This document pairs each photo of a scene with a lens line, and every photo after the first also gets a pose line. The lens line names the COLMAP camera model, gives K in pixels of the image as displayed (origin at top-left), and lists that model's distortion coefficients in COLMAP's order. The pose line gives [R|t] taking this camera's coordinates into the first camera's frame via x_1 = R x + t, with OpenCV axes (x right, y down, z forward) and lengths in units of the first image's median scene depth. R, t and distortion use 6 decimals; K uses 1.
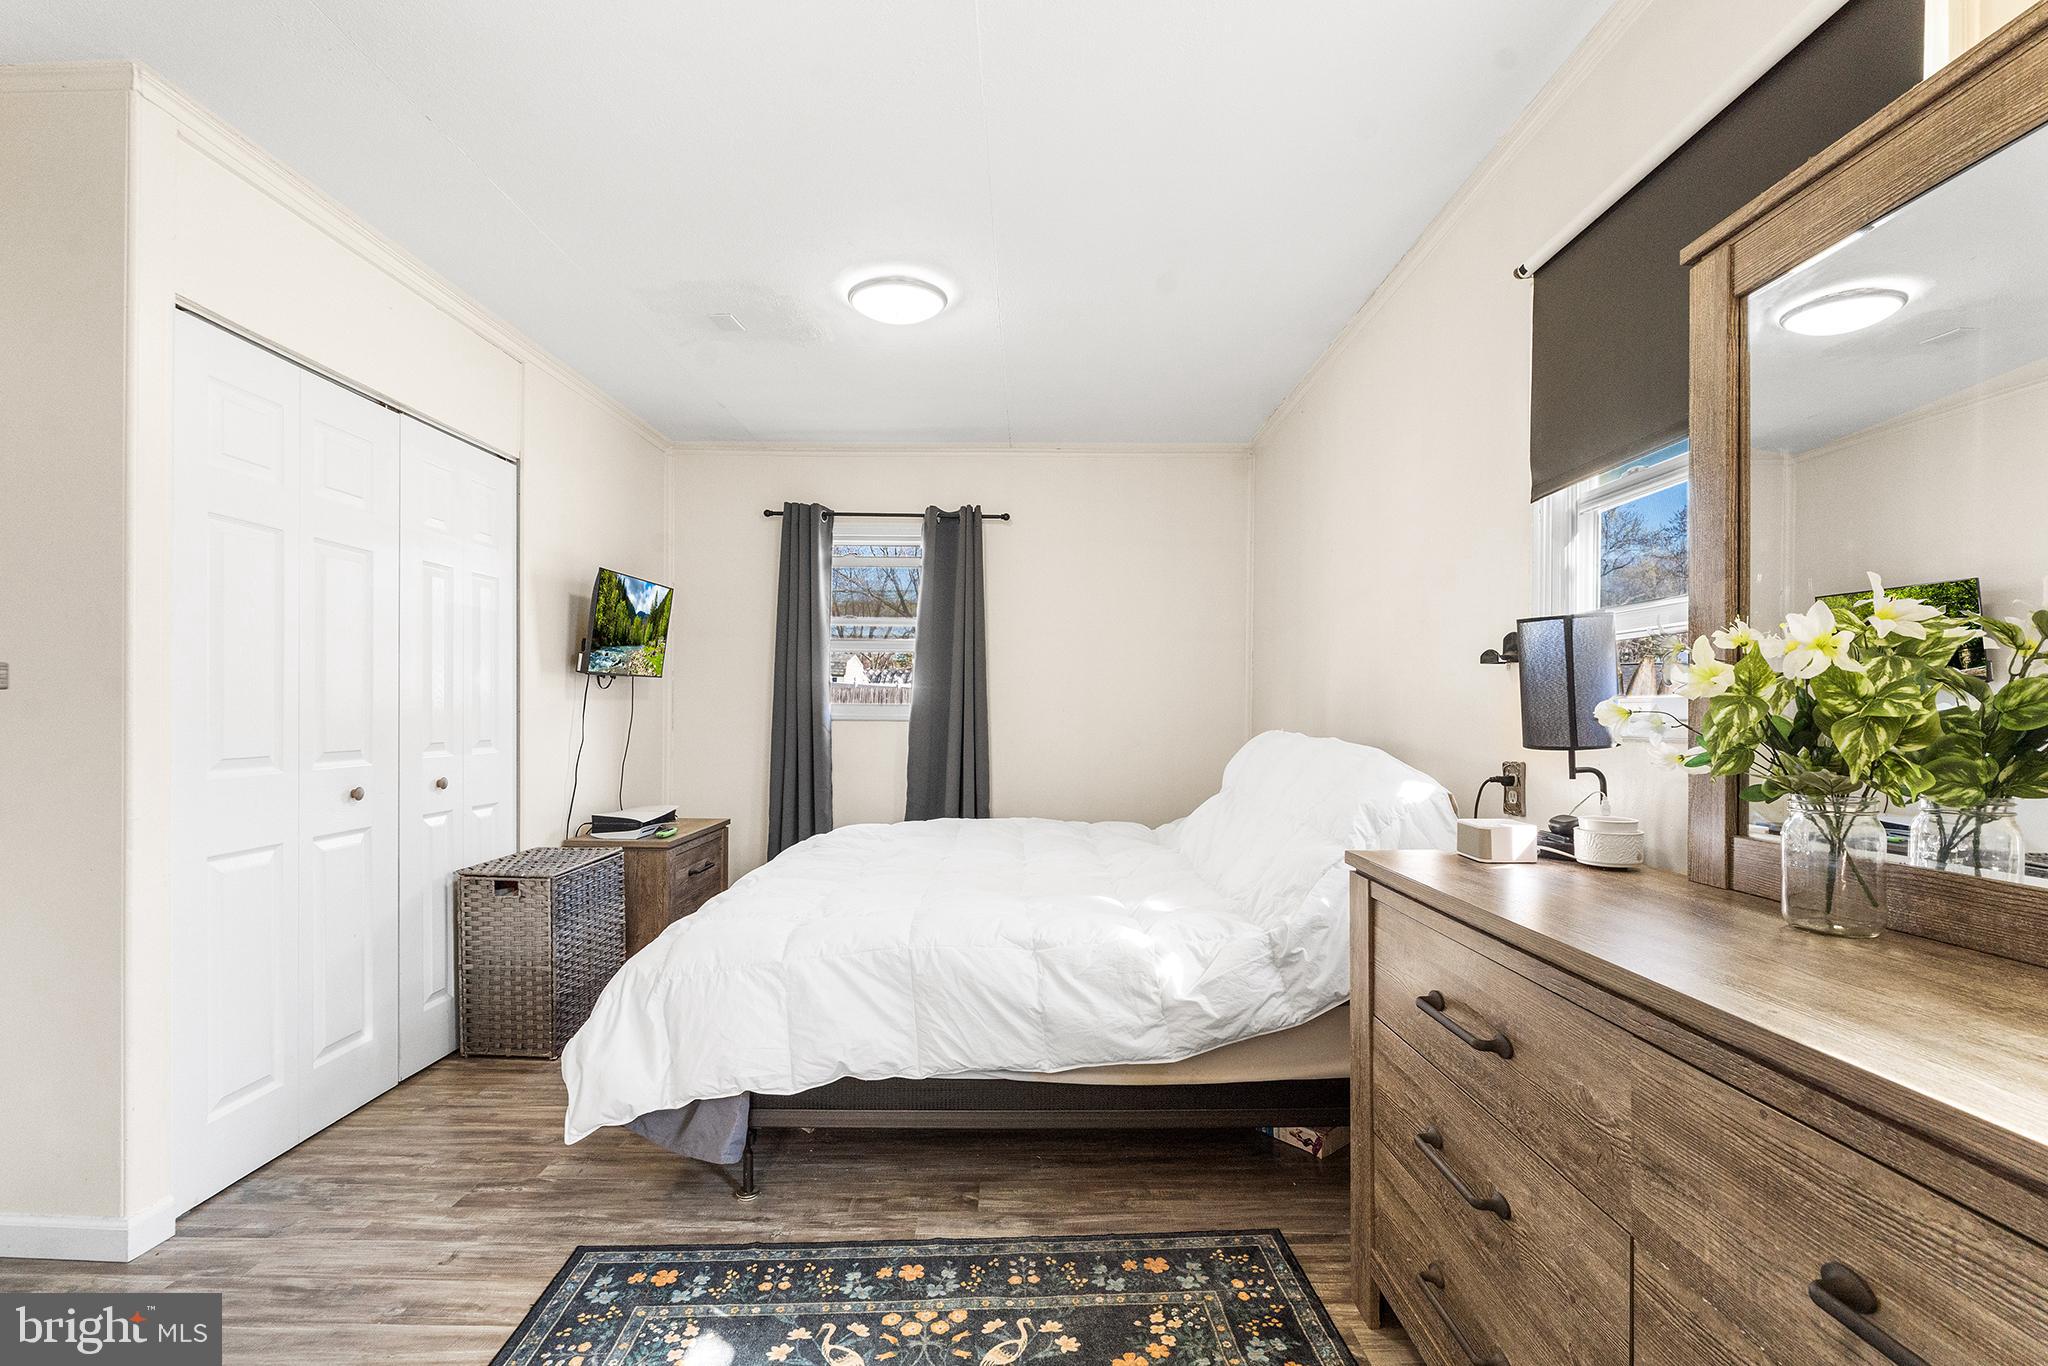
lens RADIAL K [[939.8, 0, 1005.3], [0, 939.8, 702.4], [0, 0, 1]] dist [-0.007504, 0.001164]
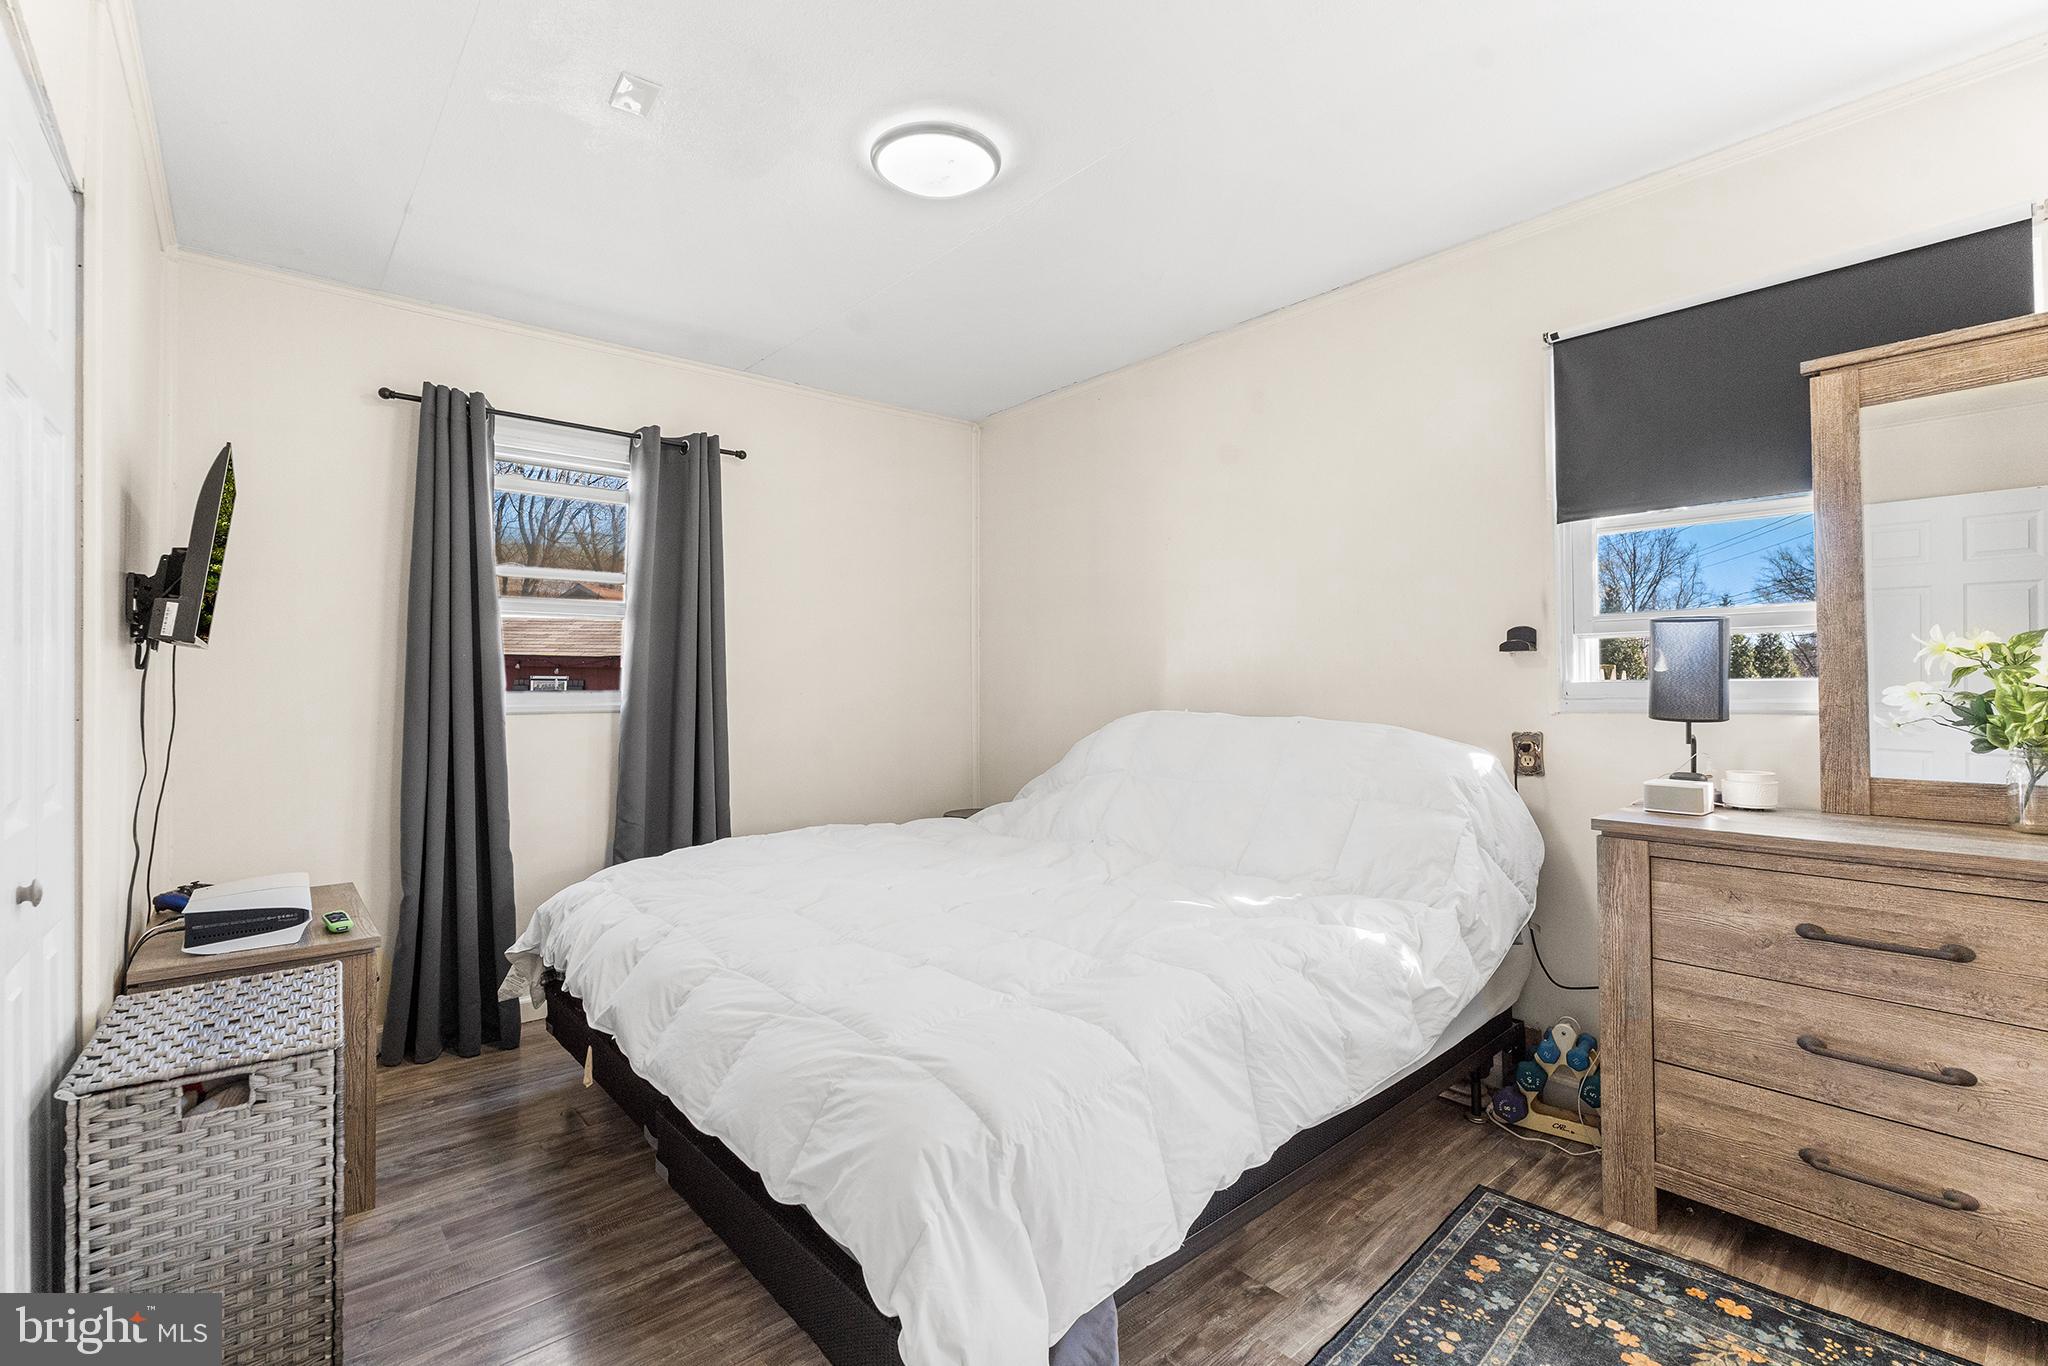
lens RADIAL K [[939.8, 0, 1016.0], [0, 939.8, 664.8], [0, 0, 1]] dist [-0.007504, 0.001164]
pose [[0.748159, 0.000425, 0.663519, -0.776548], [0.008566, 0.999910, -0.010298, -0.016094], [-0.663464, 0.013388, 0.748088, 0.535837]]
